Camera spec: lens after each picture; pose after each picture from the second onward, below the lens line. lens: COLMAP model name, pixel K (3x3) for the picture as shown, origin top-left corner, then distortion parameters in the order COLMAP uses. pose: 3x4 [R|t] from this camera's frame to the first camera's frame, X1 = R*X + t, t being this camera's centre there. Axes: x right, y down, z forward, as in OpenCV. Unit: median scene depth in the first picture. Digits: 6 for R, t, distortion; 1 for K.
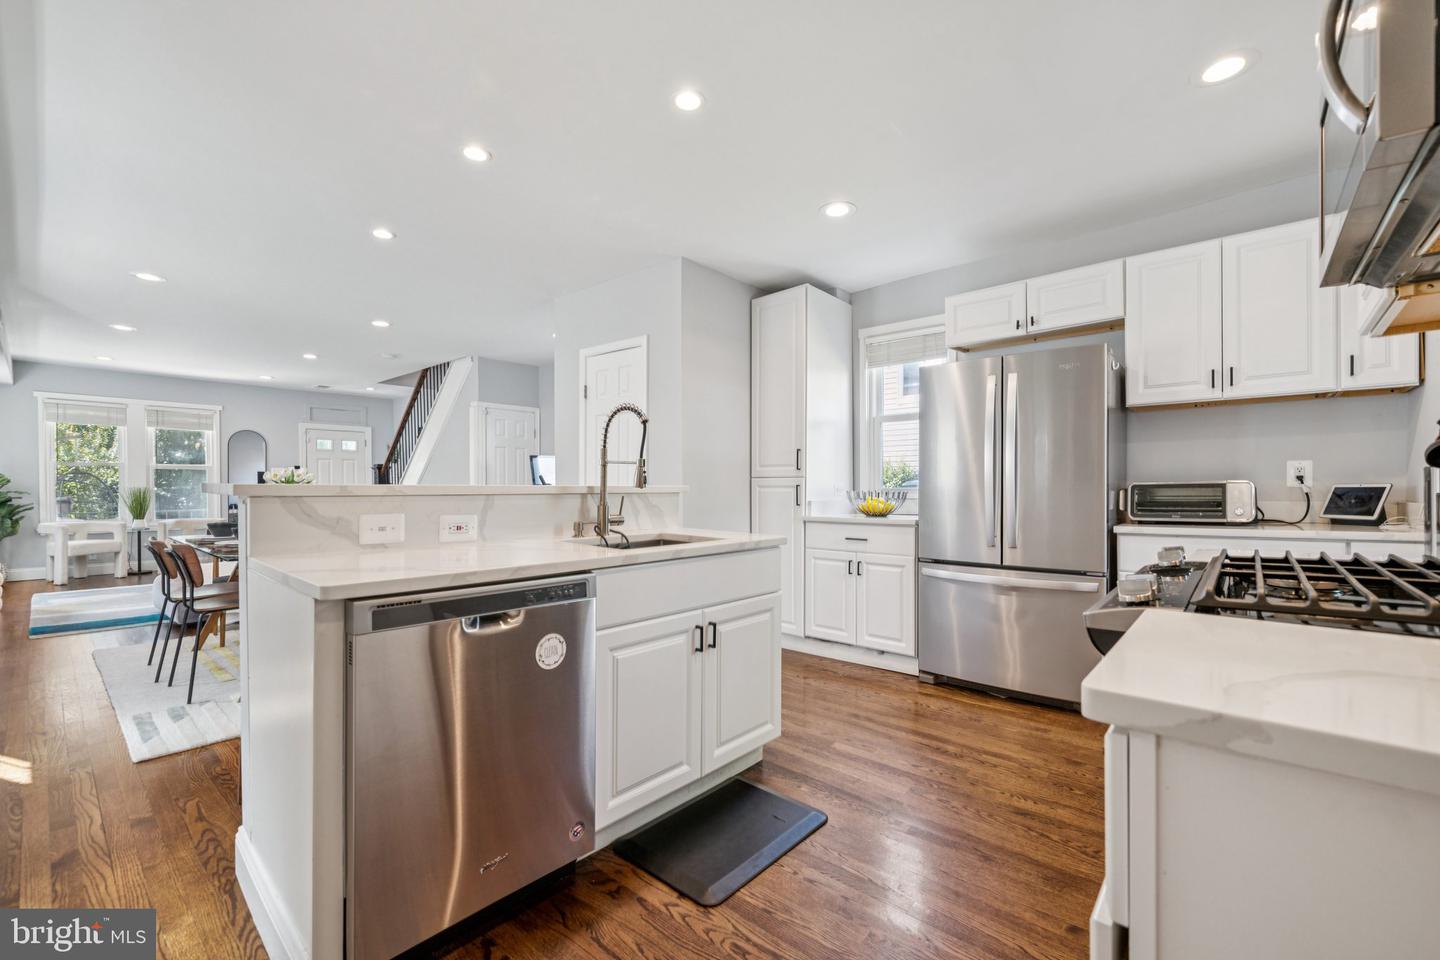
lens RADIAL K [[599.6, 0, 716.9], [0, 599.6, 499.0], [0, 0, 1]] dist [0.001559, -0.000566]
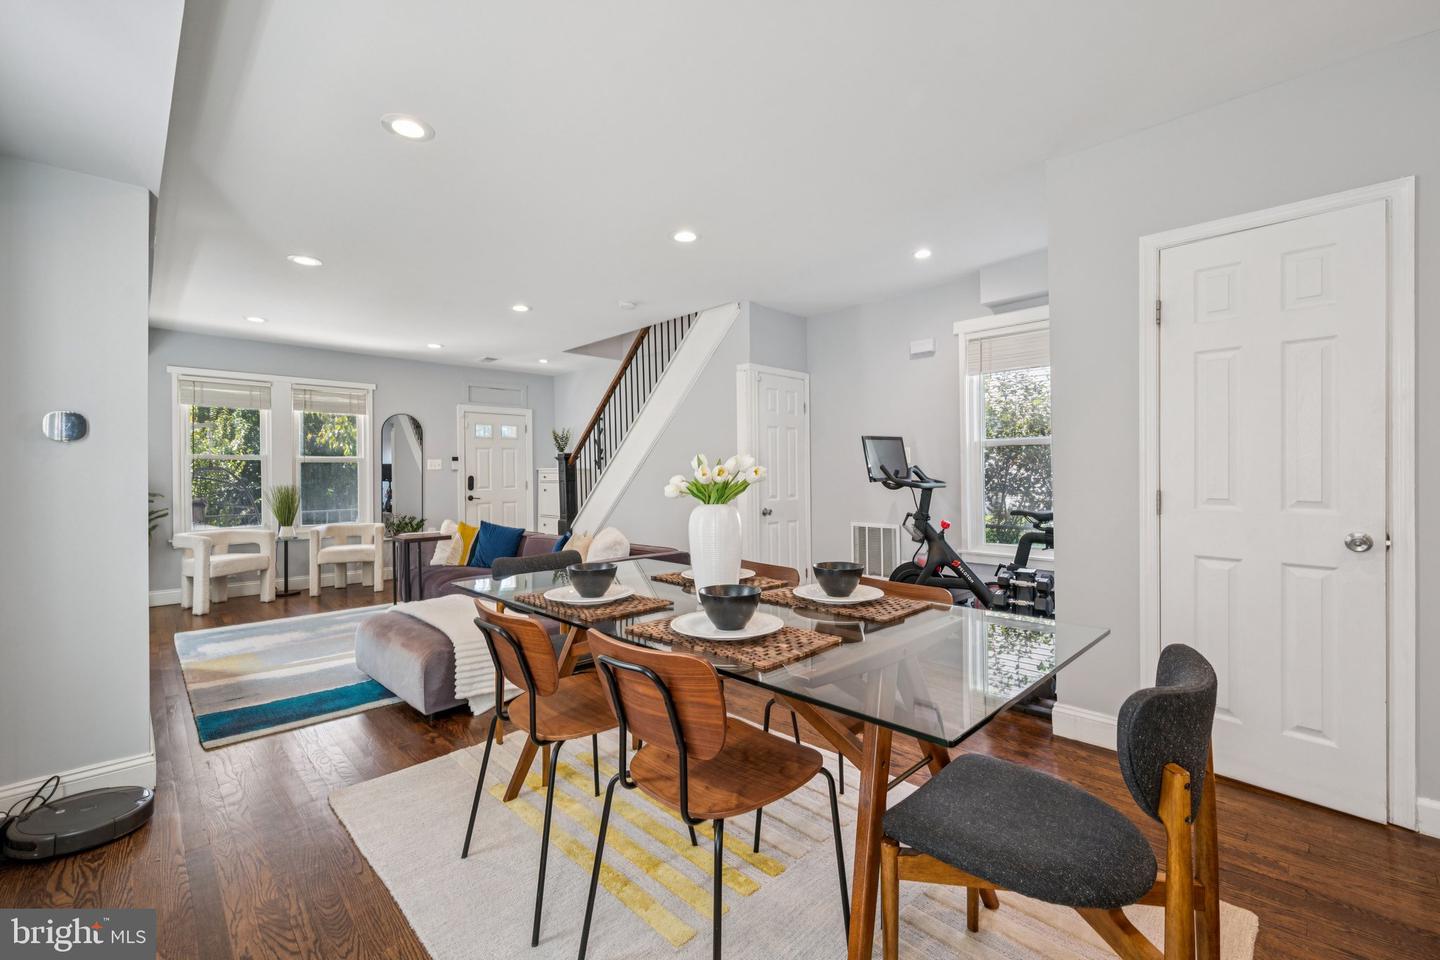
lens RADIAL K [[599.6, 0, 724.3], [0, 599.6, 475.8], [0, 0, 1]] dist [0.001559, -0.000566]
pose [[0.997952, -0.010621, -0.063078, -0.365641], [0.009427, 0.999771, -0.019199, -0.013007], [0.063267, 0.018565, 0.997824, 0.266058]]
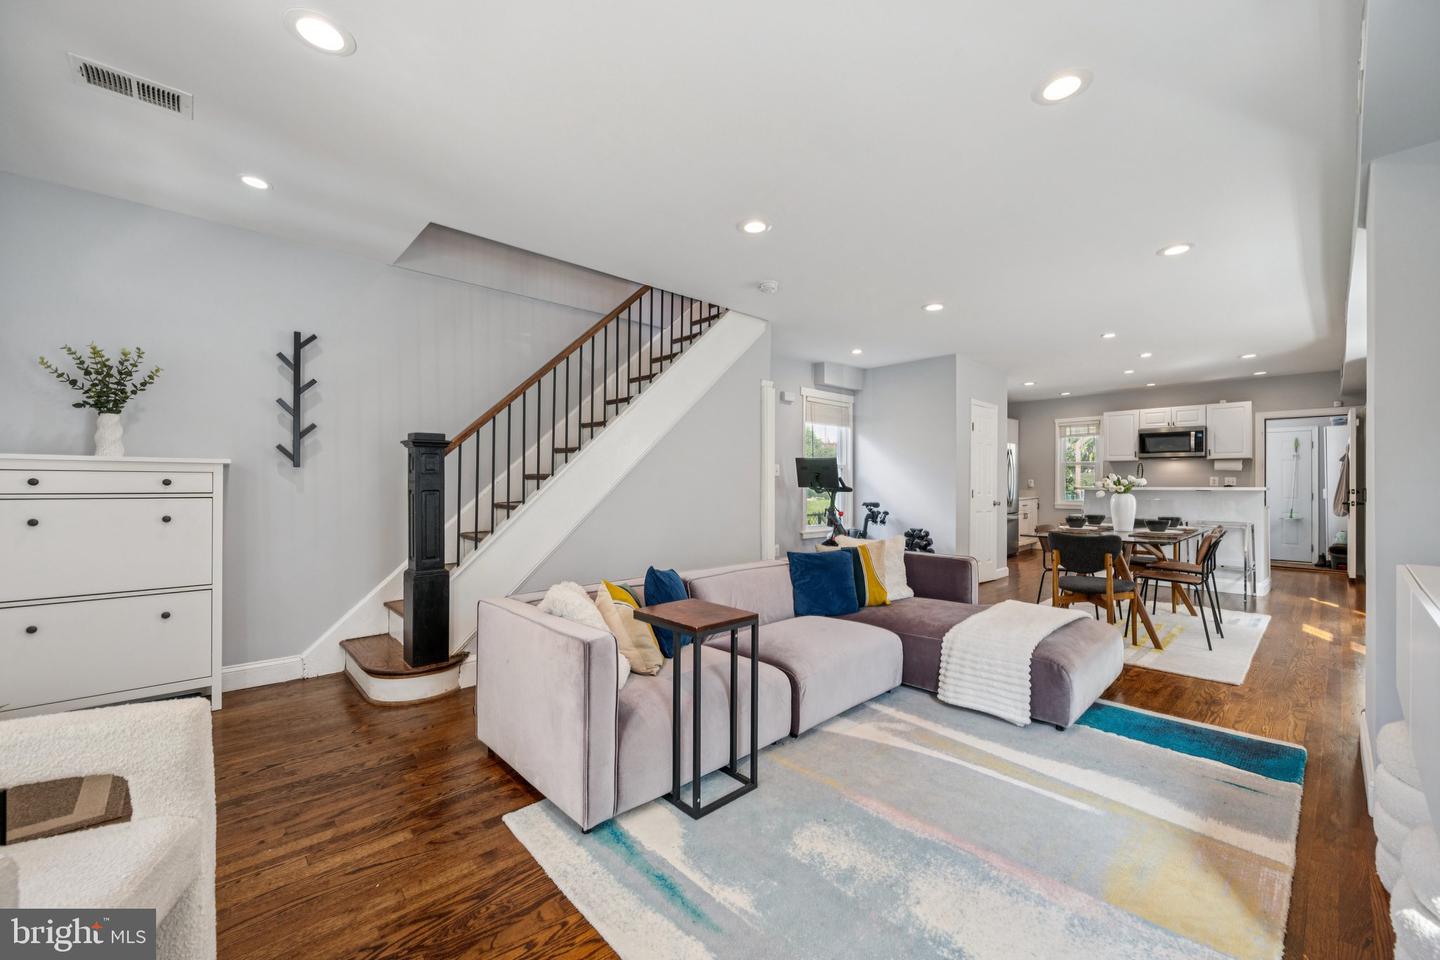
lens RADIAL K [[564.9, 0, 721.0], [0, 564.9, 490.5], [0, 0, 1]] dist [-0.002312, 0.000866]
pose [[0.101573, -0.013539, 0.994736, -1.082282], [0.022156, 0.999690, 0.011344, -0.025300], [-0.994581, 0.020887, 0.101842, 0.930360]]
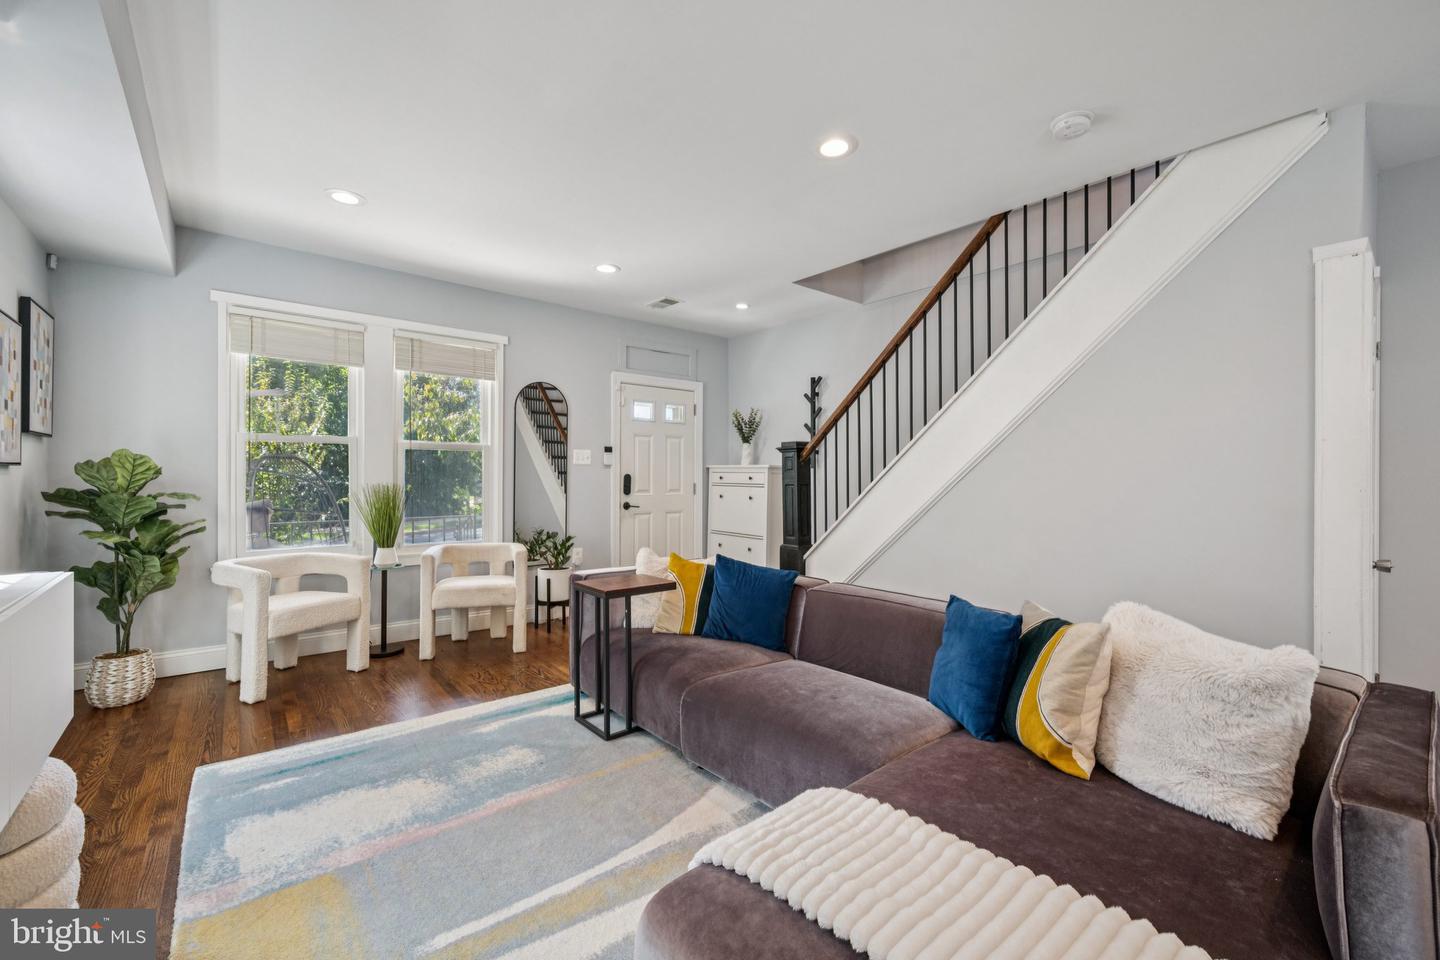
lens RADIAL K [[599.6, 0, 724.4], [0, 599.6, 485.8], [0, 0, 1]] dist [0.001559, -0.000566]
pose [[0.988601, 0.009637, -0.150249, -0.658332], [-0.010803, 0.999918, -0.006941, -0.019498], [0.150170, 0.008485, 0.988624, 0.588918]]
